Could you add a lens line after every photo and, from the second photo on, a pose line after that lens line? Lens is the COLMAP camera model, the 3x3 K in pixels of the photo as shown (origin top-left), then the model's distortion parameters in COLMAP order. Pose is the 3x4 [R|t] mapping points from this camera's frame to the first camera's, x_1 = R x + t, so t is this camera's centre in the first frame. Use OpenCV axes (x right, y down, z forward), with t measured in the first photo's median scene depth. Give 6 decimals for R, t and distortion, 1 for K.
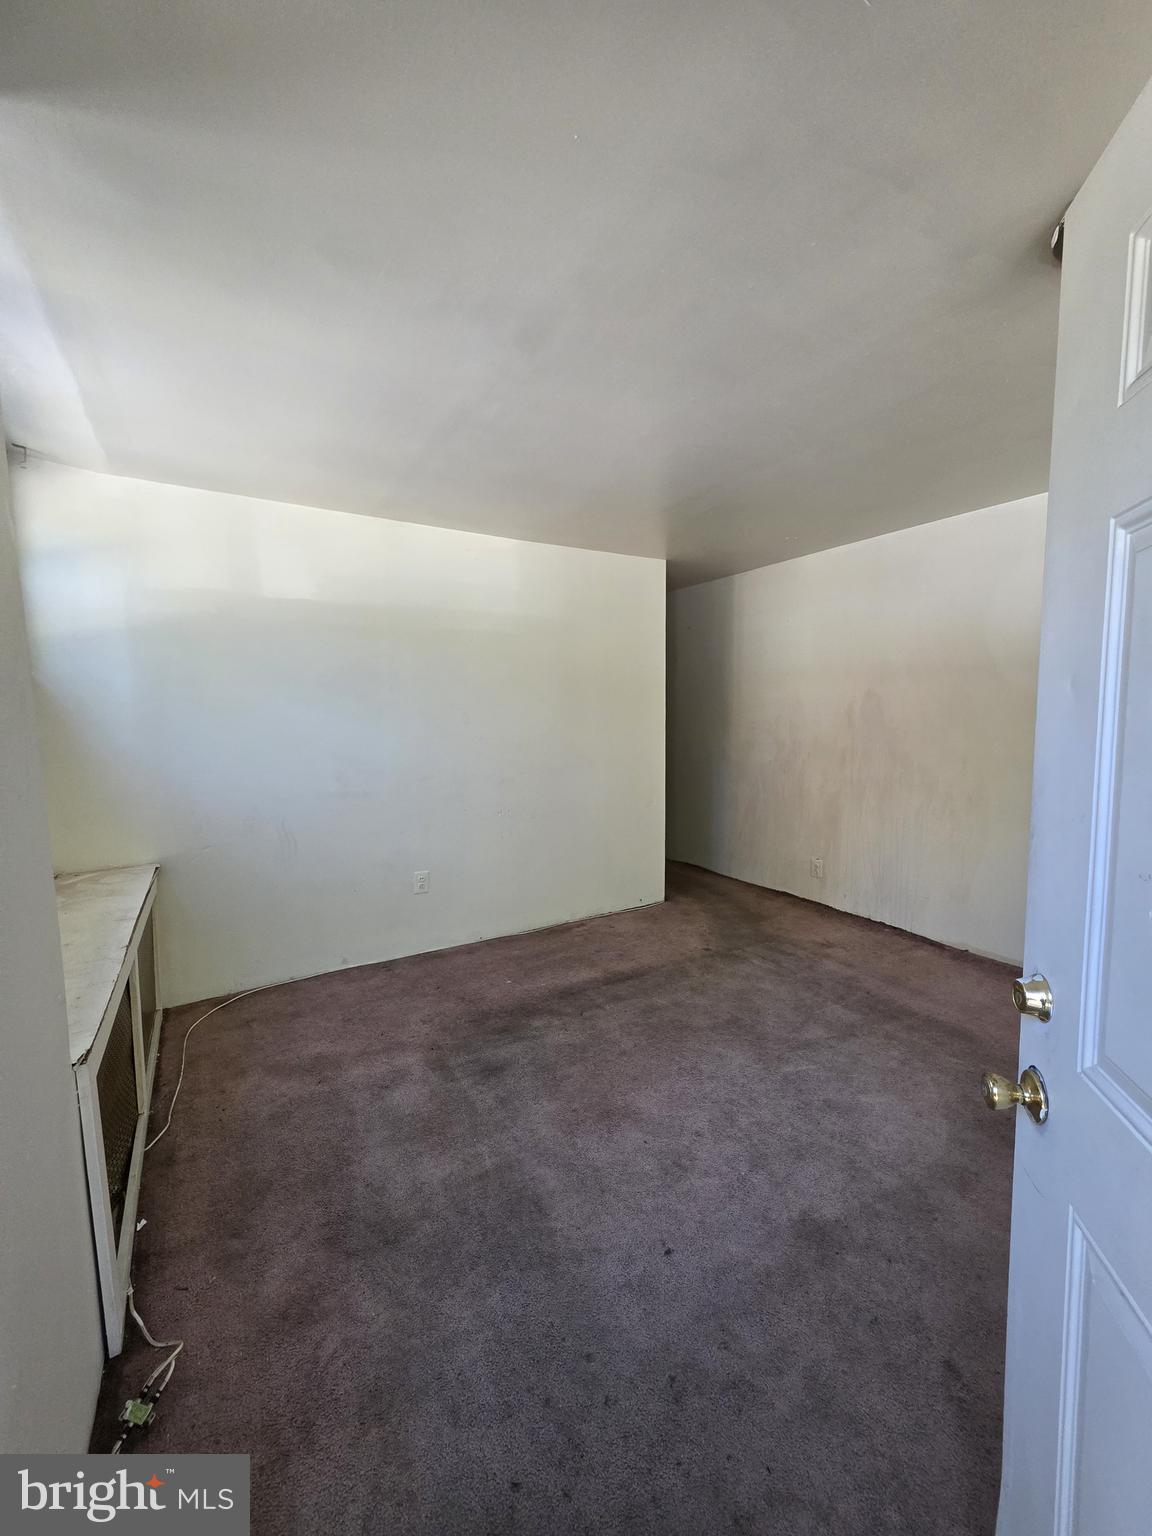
lens RADIAL K [[616.0, 0, 583.1], [0, 616.0, 774.2], [0, 0, 1]] dist [-0.000974, -0.000483]
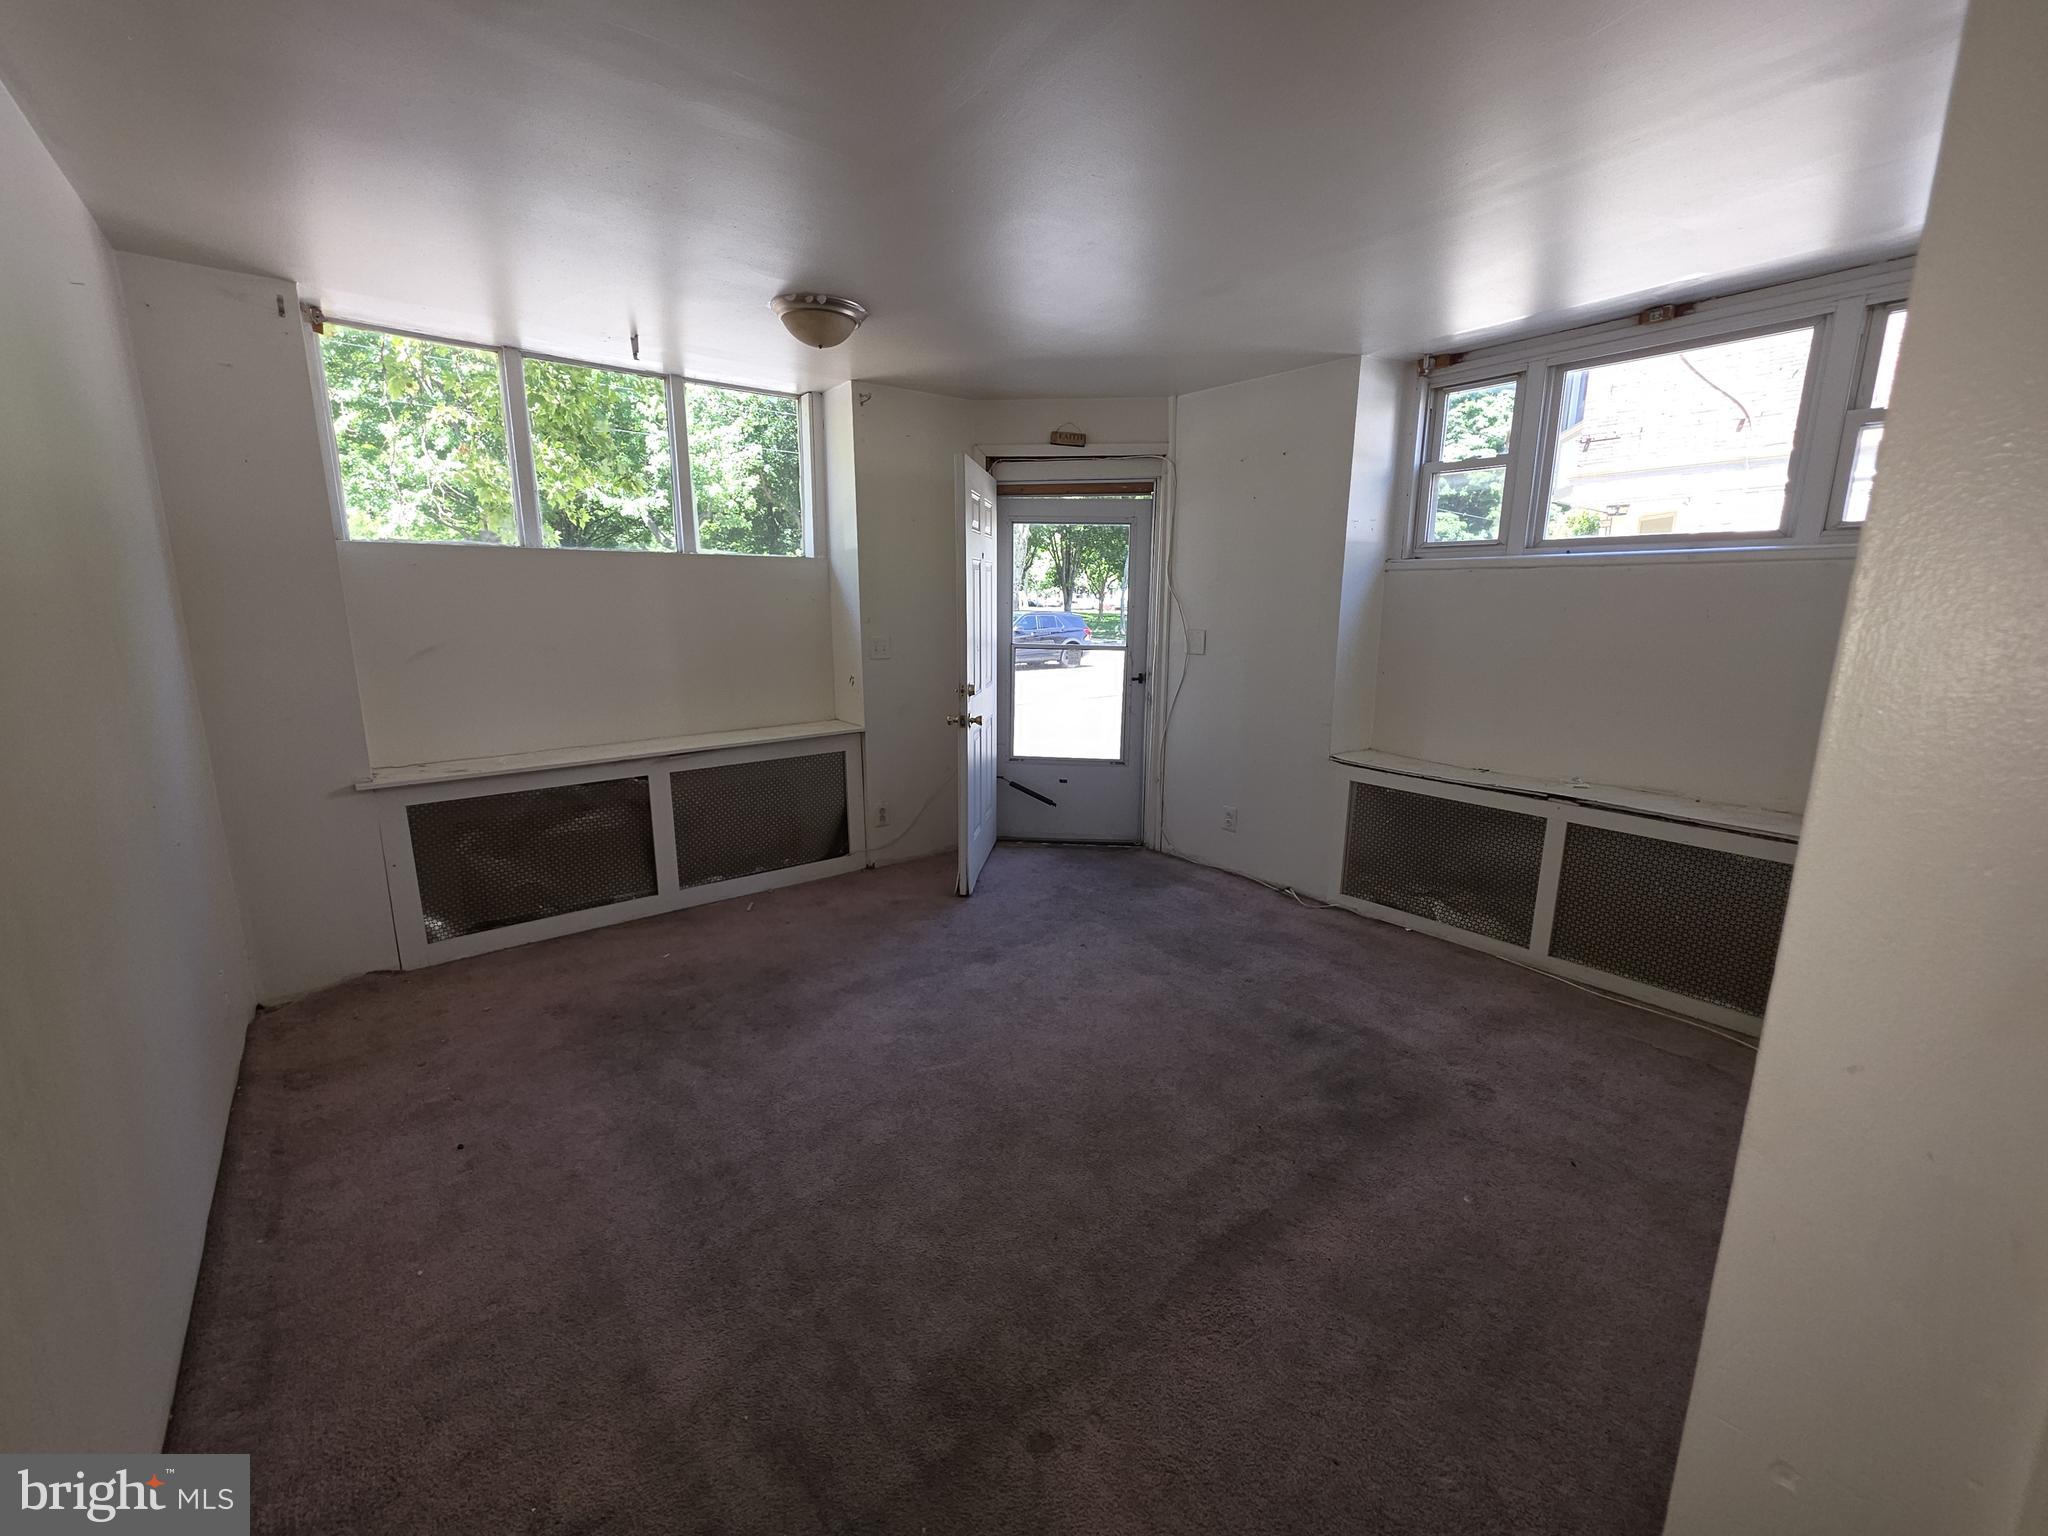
lens RADIAL K [[821.3, 0, 1027.3], [0, 821.3, 759.4], [0, 0, 1]] dist [-0.000974, -0.000483]
pose [[-0.989711, 0.031947, -0.139472, 0.321719], [-0.010594, 0.955720, 0.294087, -0.181621], [0.142692, 0.292538, -0.945548, 1.629420]]
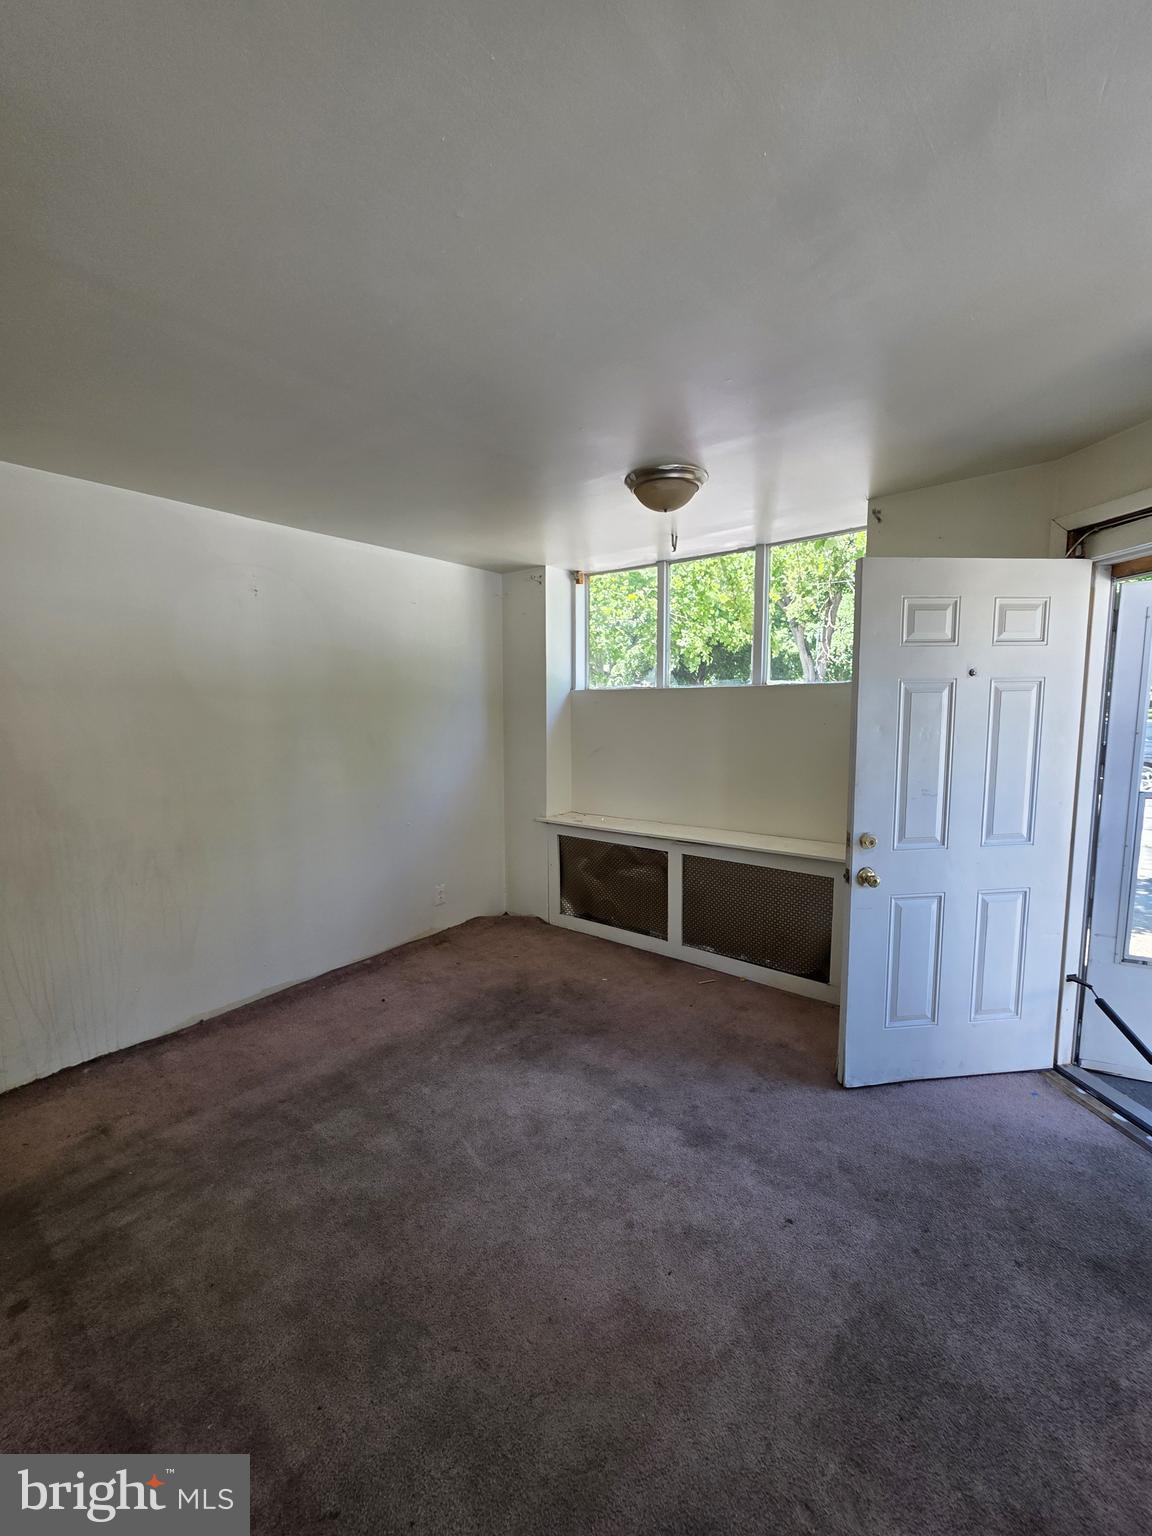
lens RADIAL K [[616.0, 0, 583.1], [0, 616.0, 774.2], [0, 0, 1]] dist [-0.000974, -0.000483]
pose [[-0.356333, -0.093770, 0.929642, -0.401937], [0.110026, 0.983818, 0.141408, -0.138086], [-0.927858, 0.152673, -0.340250, 0.917671]]
